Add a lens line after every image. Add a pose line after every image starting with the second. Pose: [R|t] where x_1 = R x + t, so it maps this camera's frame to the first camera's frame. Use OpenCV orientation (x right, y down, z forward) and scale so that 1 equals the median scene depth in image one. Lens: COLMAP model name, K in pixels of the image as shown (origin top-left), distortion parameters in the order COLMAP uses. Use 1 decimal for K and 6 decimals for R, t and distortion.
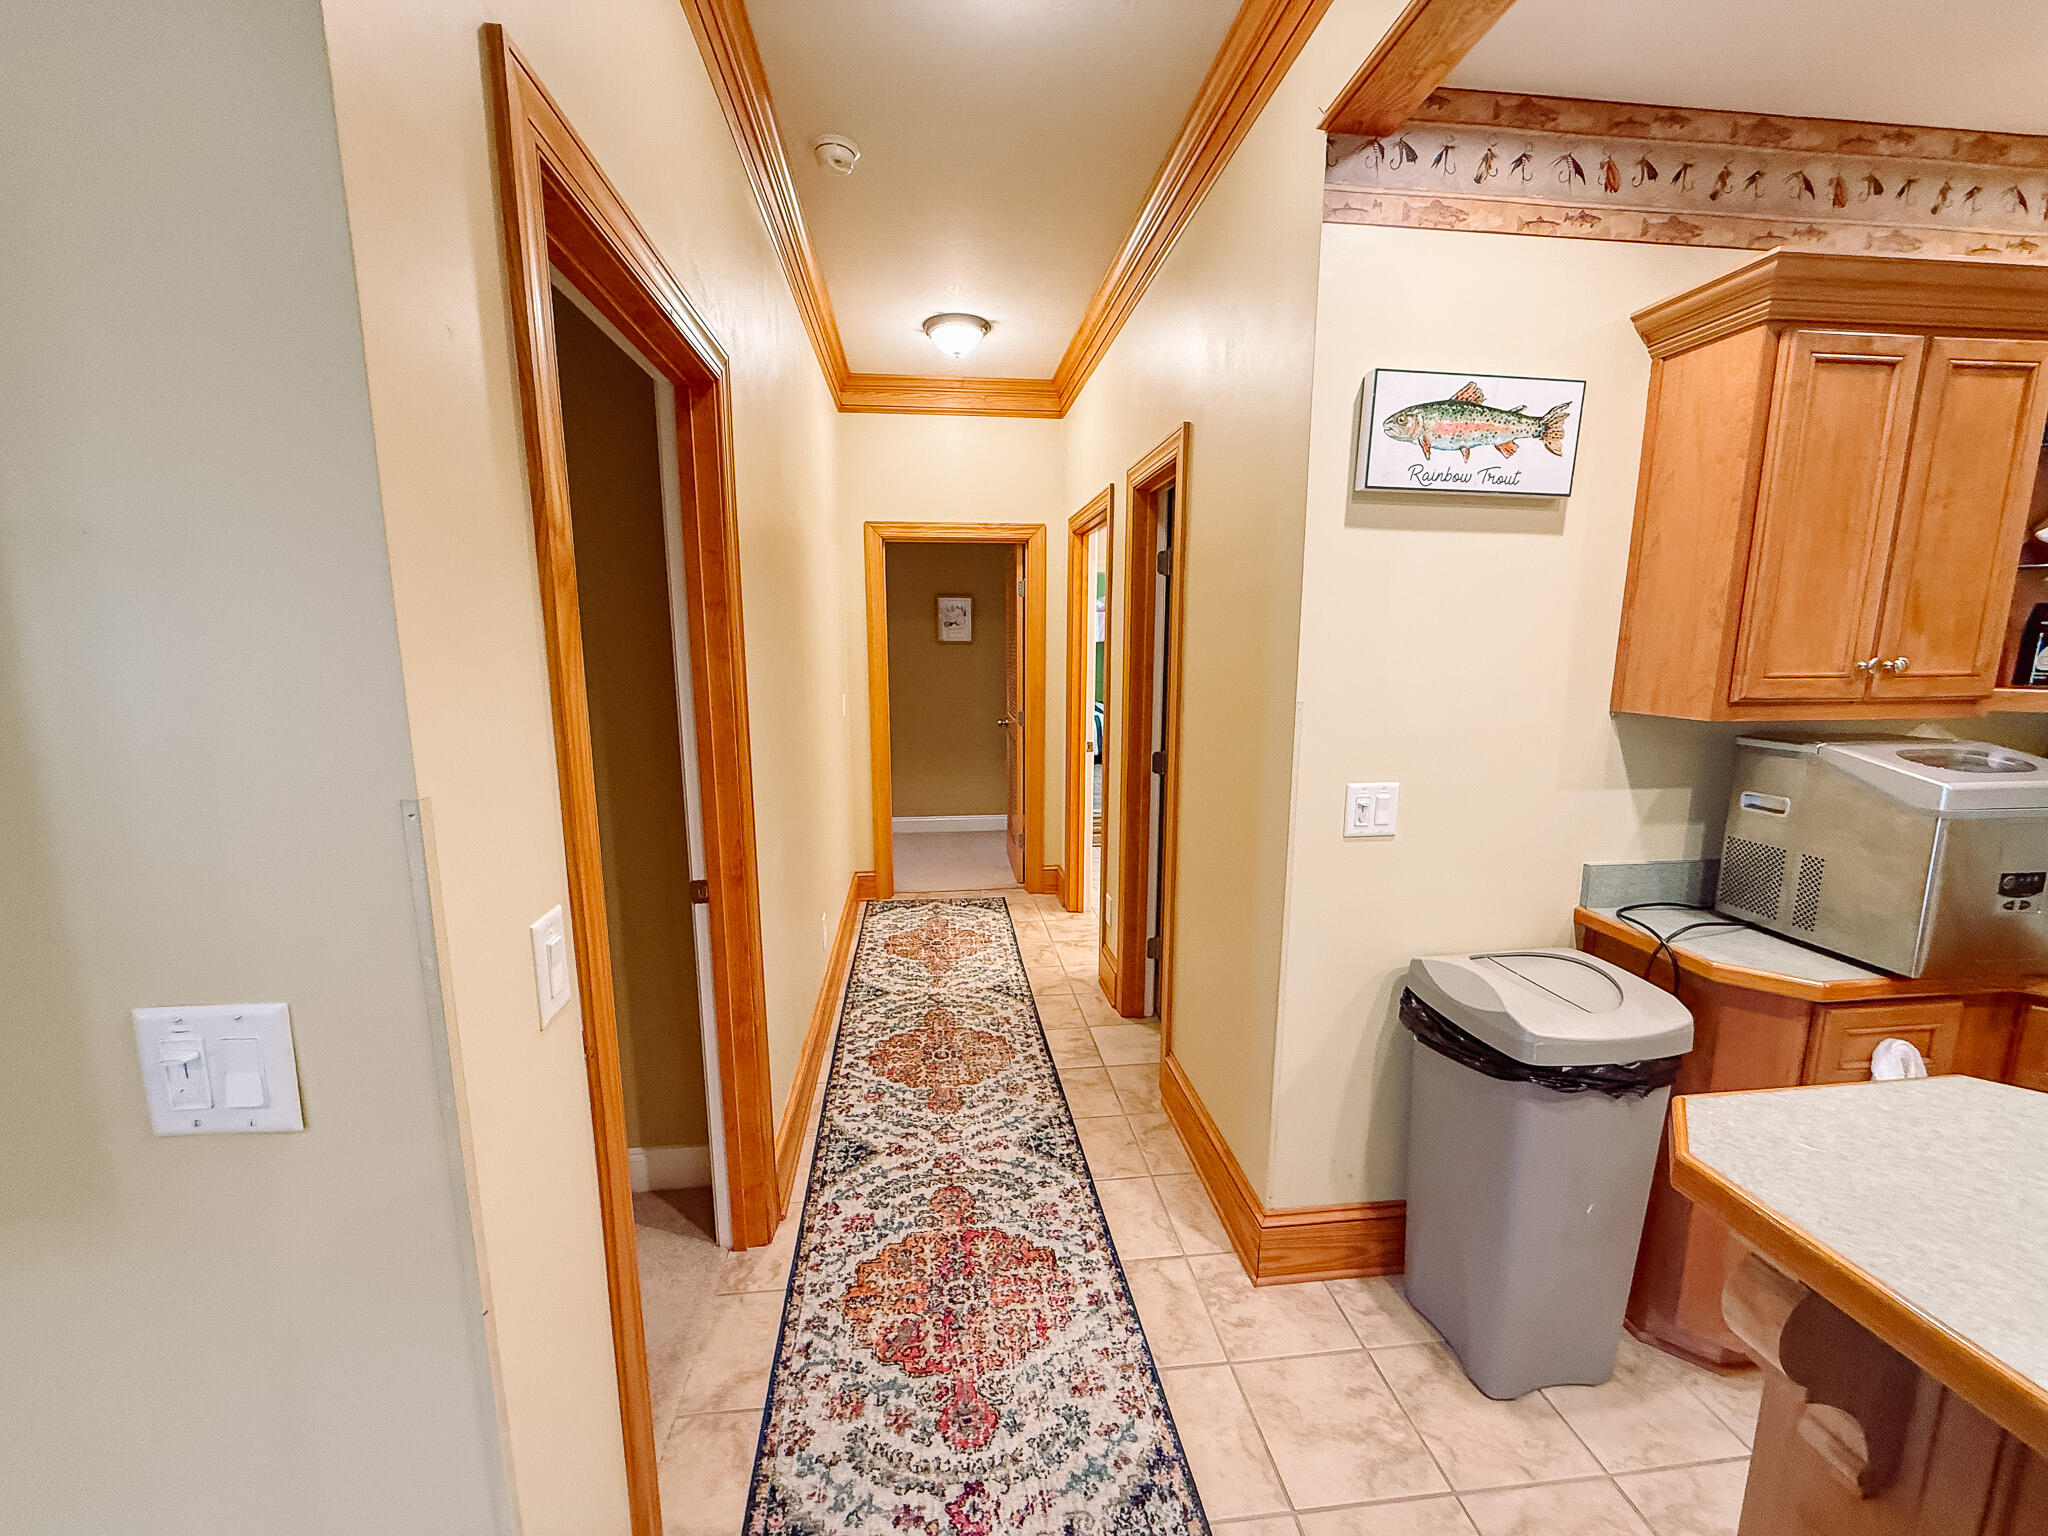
lens RADIAL K [[823.1, 0, 1021.1], [0, 823.1, 770.9], [0, 0, 1]] dist [-0.000817, 0.000152]
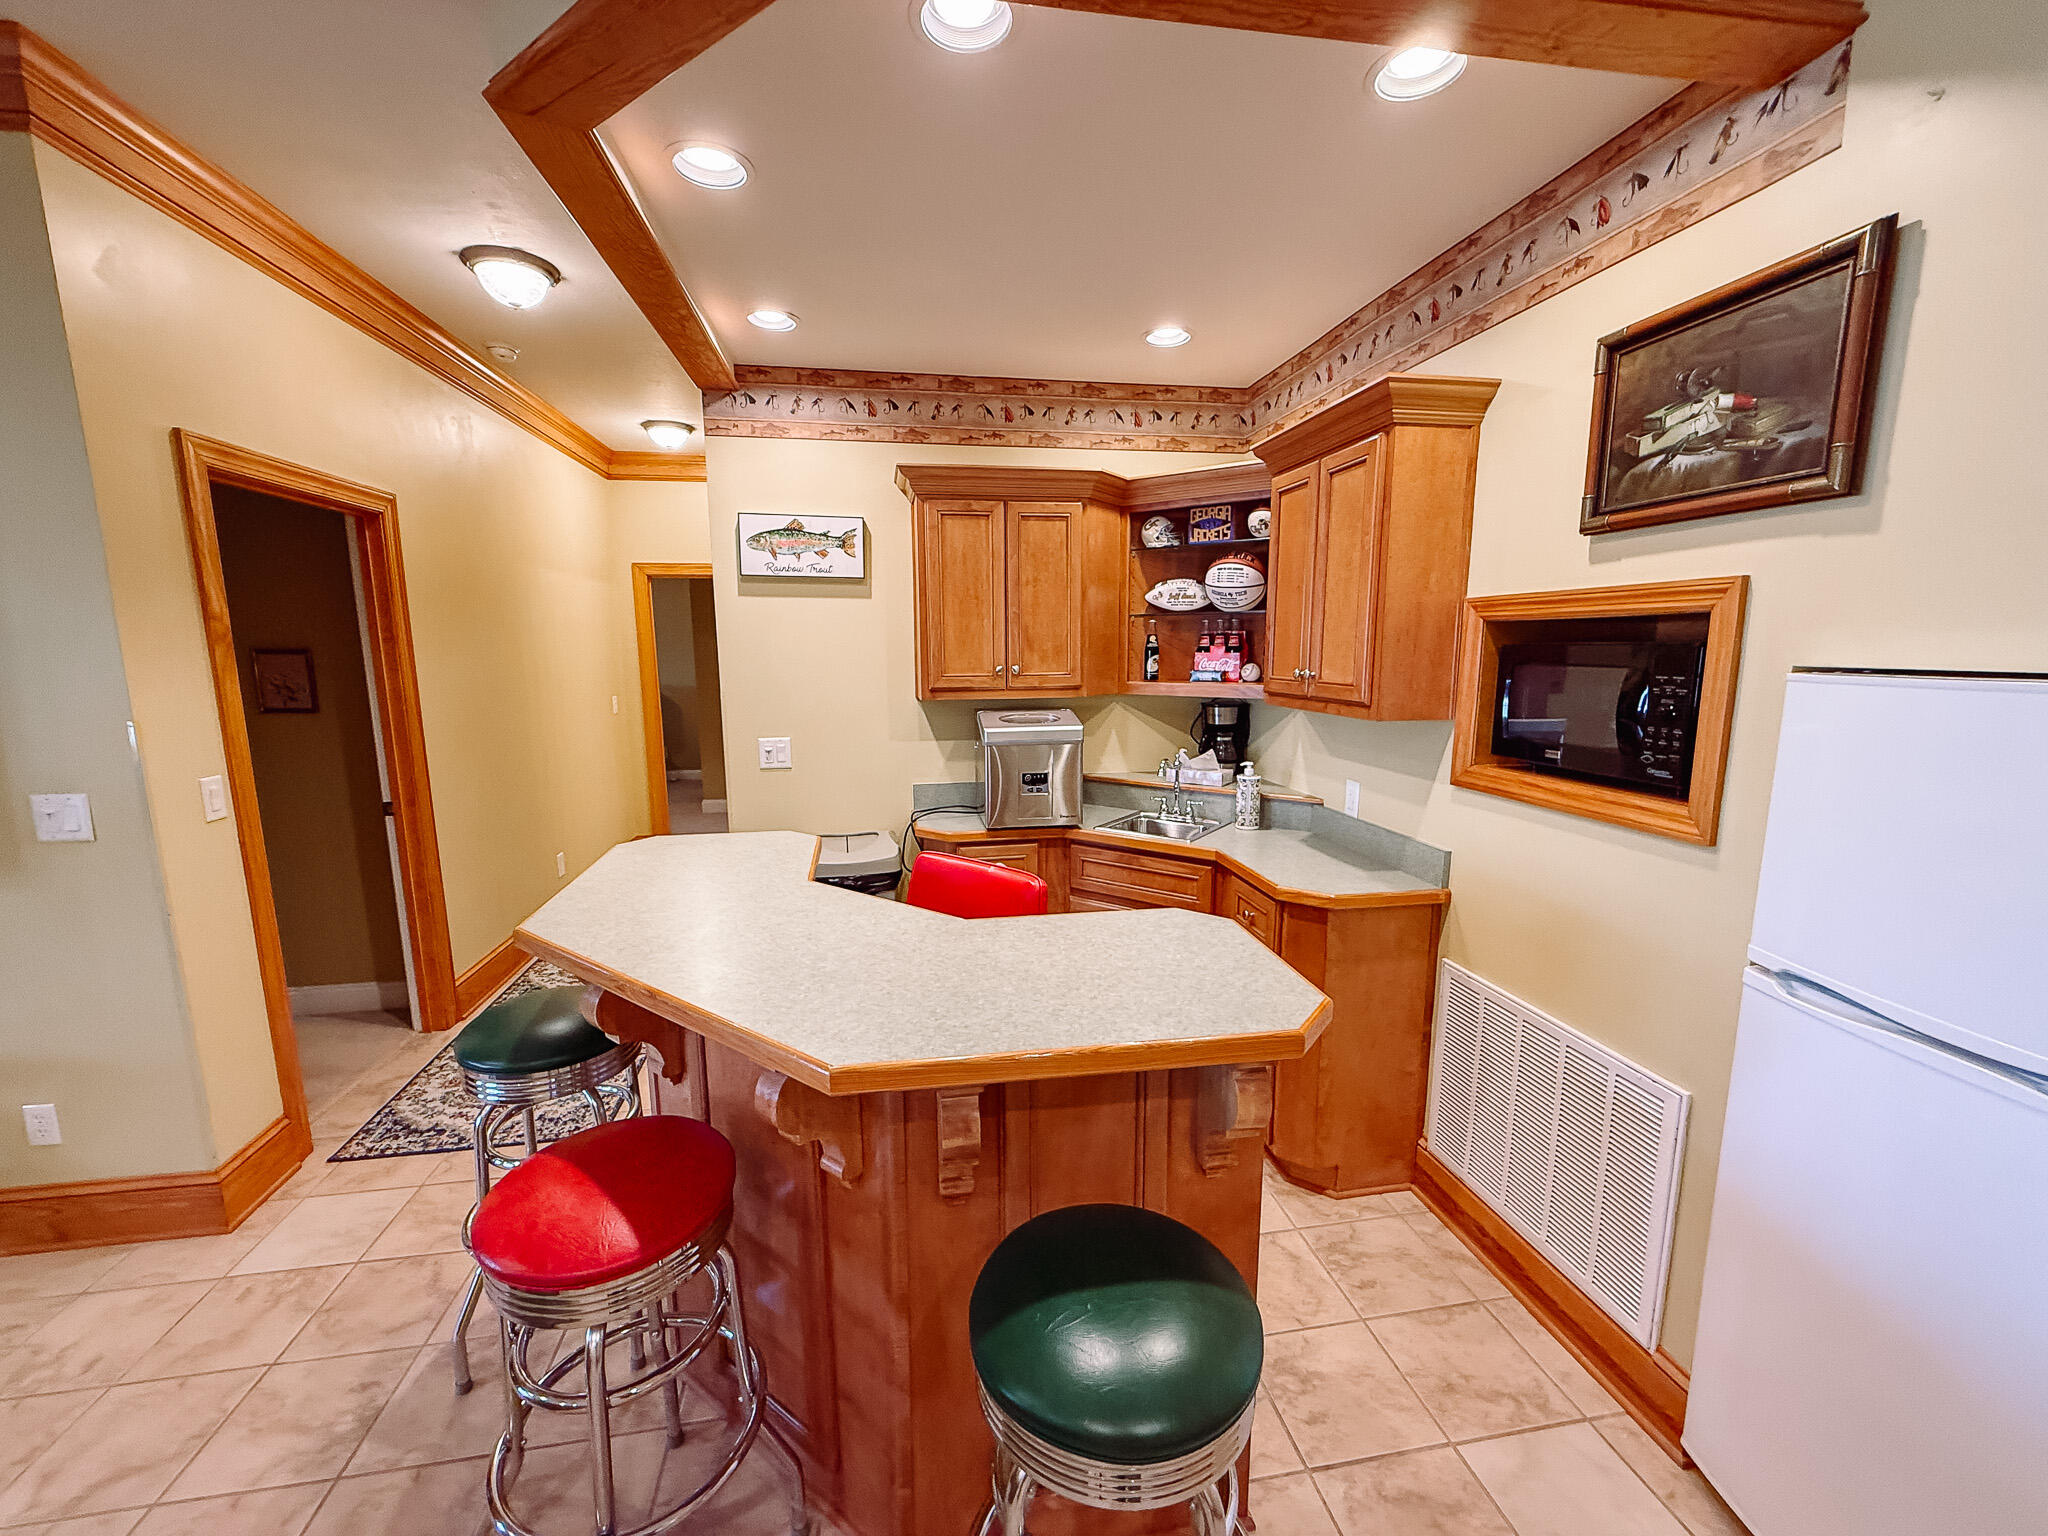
lens RADIAL K [[823.1, 0, 1022.1], [0, 823.1, 771.8], [0, 0, 1]] dist [-0.000817, 0.000152]
pose [[0.998418, -0.013832, 0.054502, 0.936283], [0.014261, 0.999870, -0.007490, 0.117387], [-0.054391, 0.008256, 0.998486, -0.865486]]
